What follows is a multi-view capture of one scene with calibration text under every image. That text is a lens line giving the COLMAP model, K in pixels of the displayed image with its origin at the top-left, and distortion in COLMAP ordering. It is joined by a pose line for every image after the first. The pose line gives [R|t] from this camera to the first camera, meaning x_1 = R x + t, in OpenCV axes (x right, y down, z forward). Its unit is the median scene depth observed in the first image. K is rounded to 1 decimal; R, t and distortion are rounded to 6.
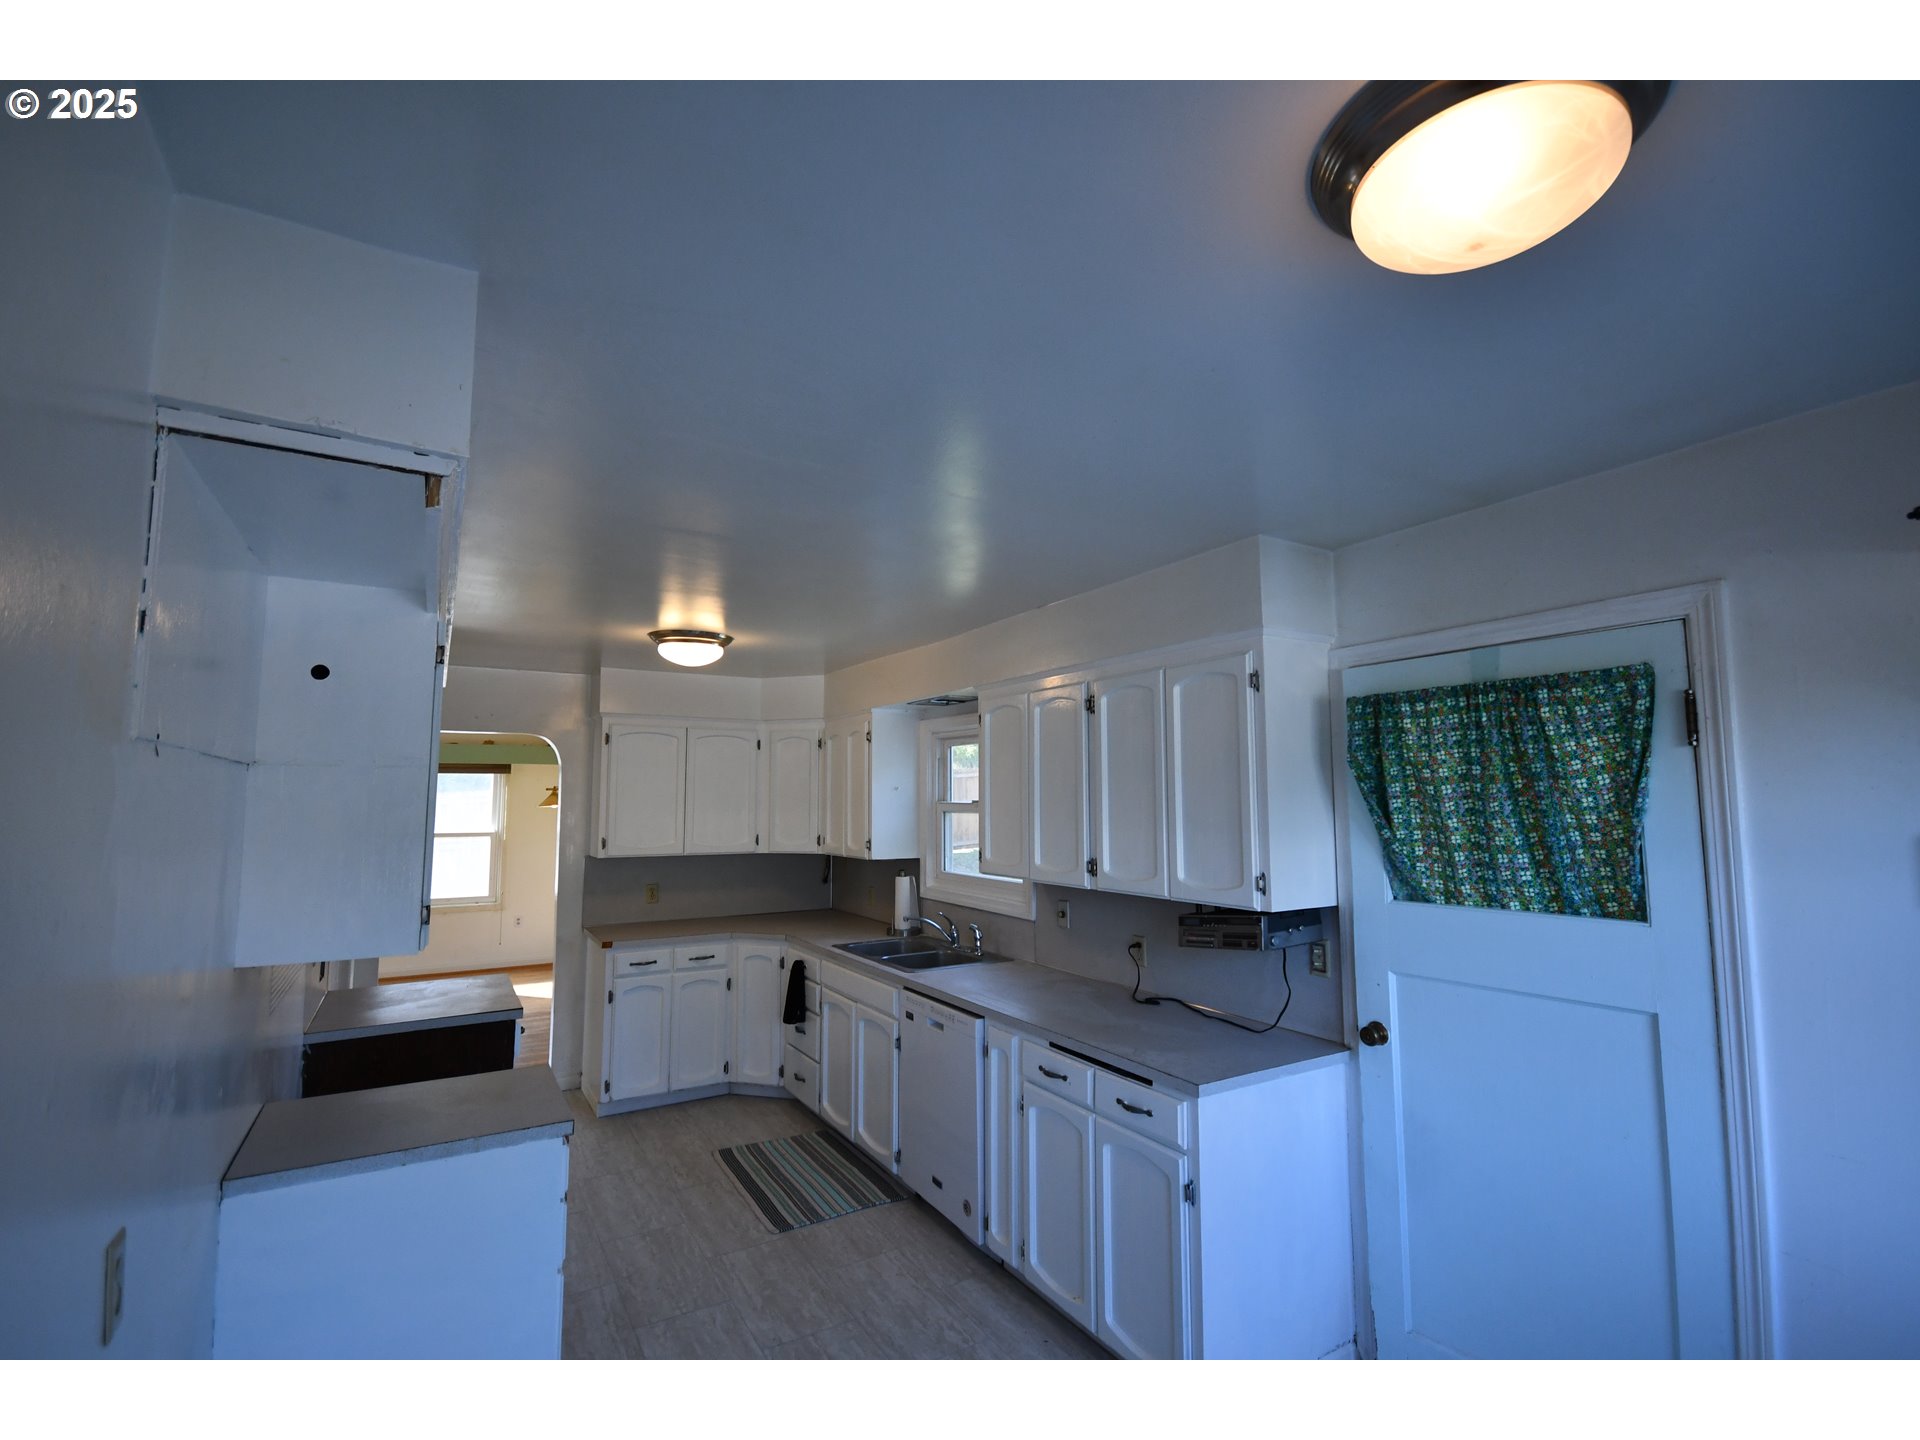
lens RADIAL K [[858.7, 0, 951.8], [0, 858.7, 729.3], [0, 0, 1]] dist [-0.001413, -0.000559]
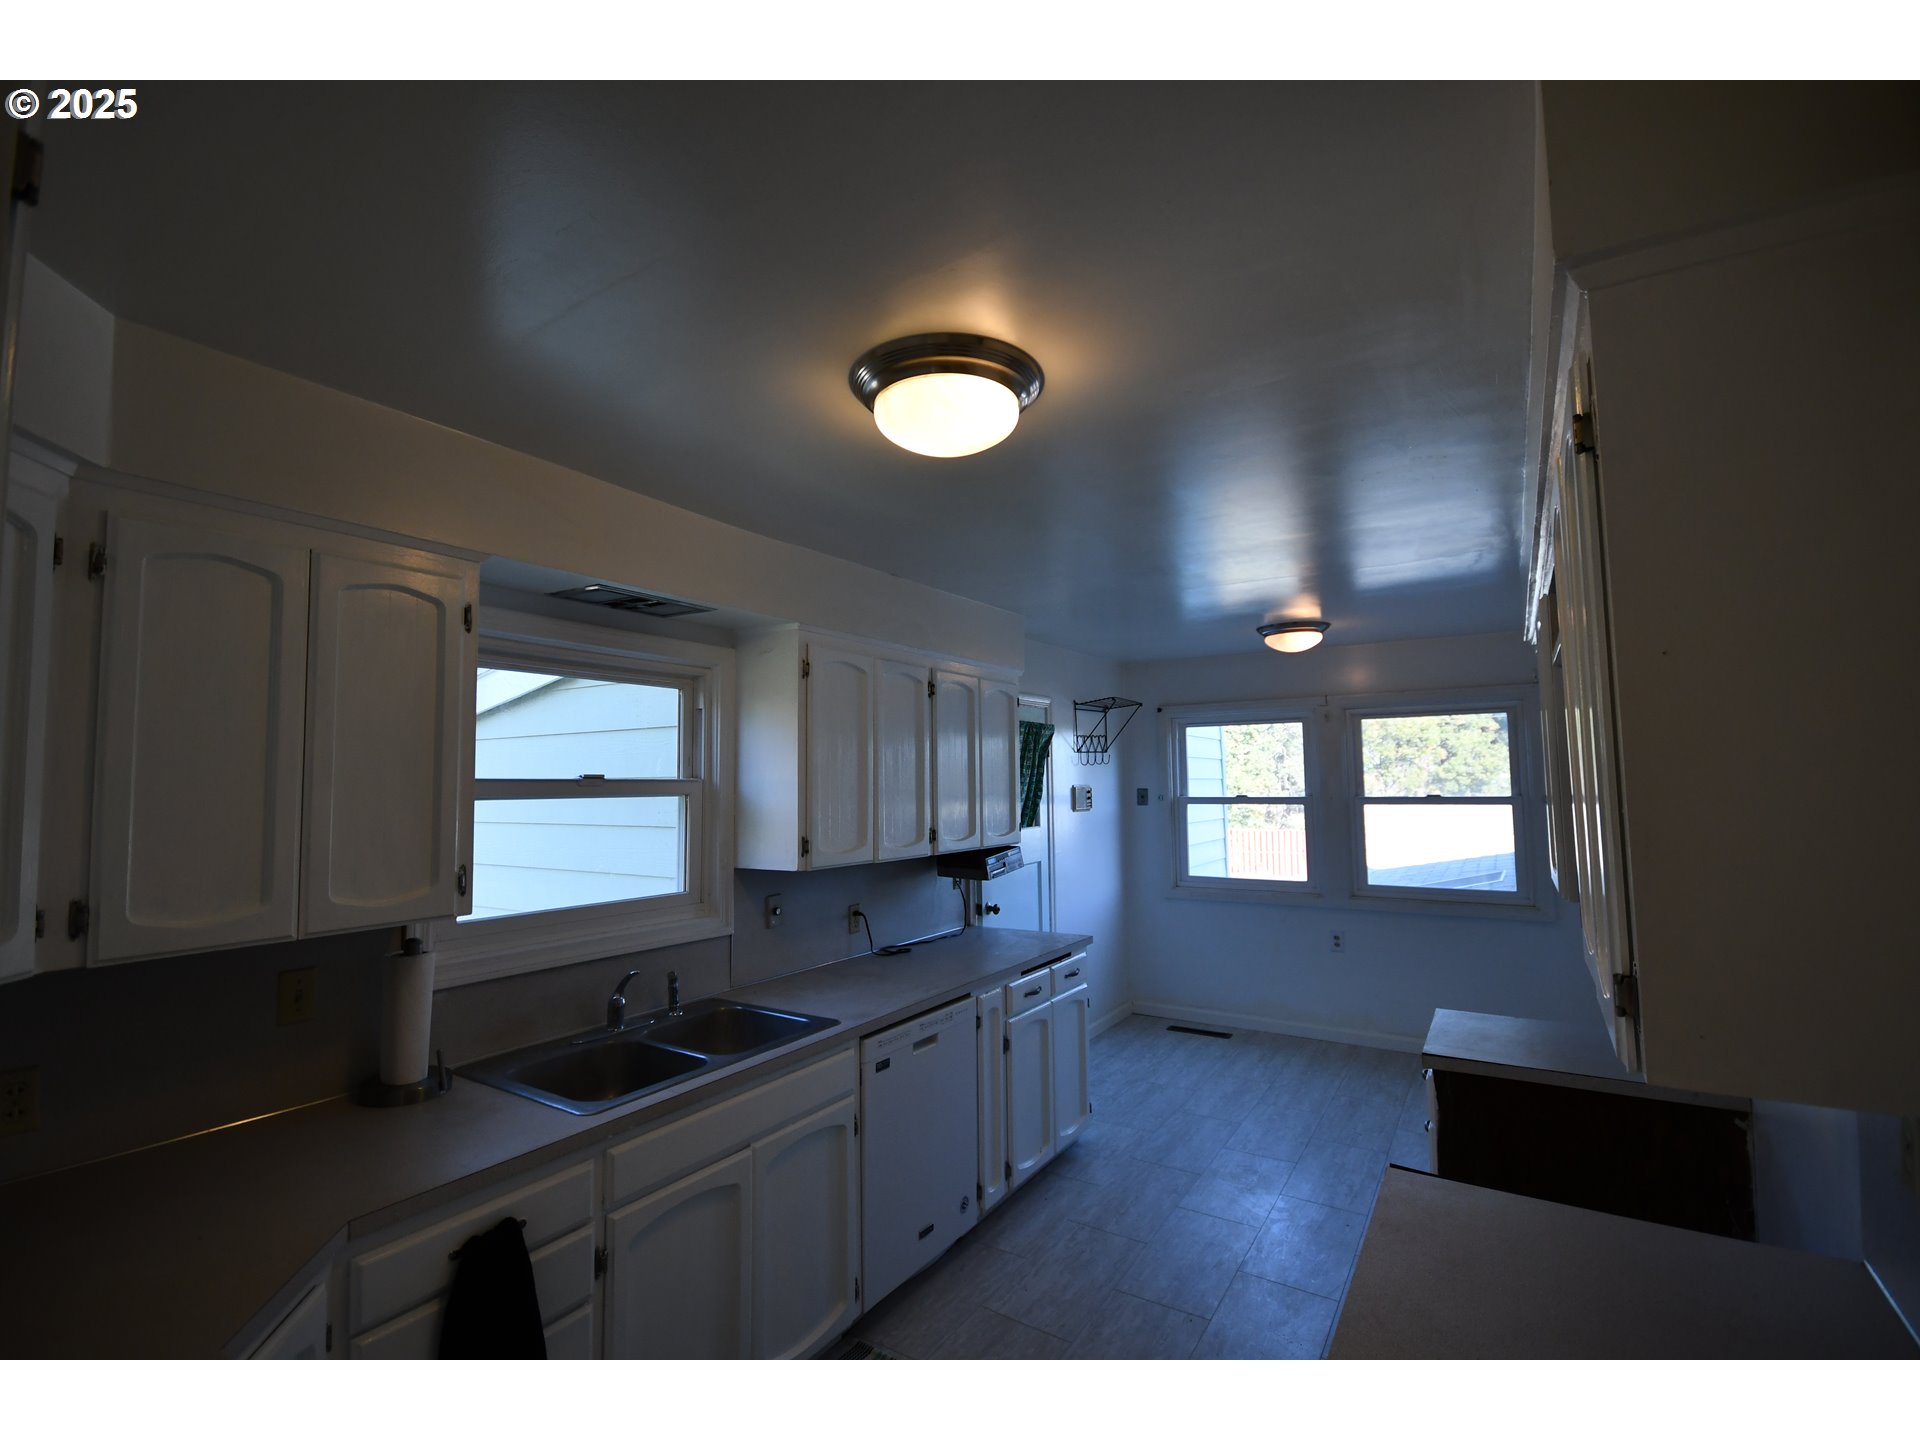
lens RADIAL K [[858.7, 0, 951.8], [0, 858.7, 729.3], [0, 0, 1]] dist [-0.001413, -0.000559]
pose [[-0.439581, 0.066871, 0.895710, -0.811733], [-0.060849, 0.992717, -0.103976, 0.130072], [-0.896140, -0.100209, -0.432310, 1.395342]]
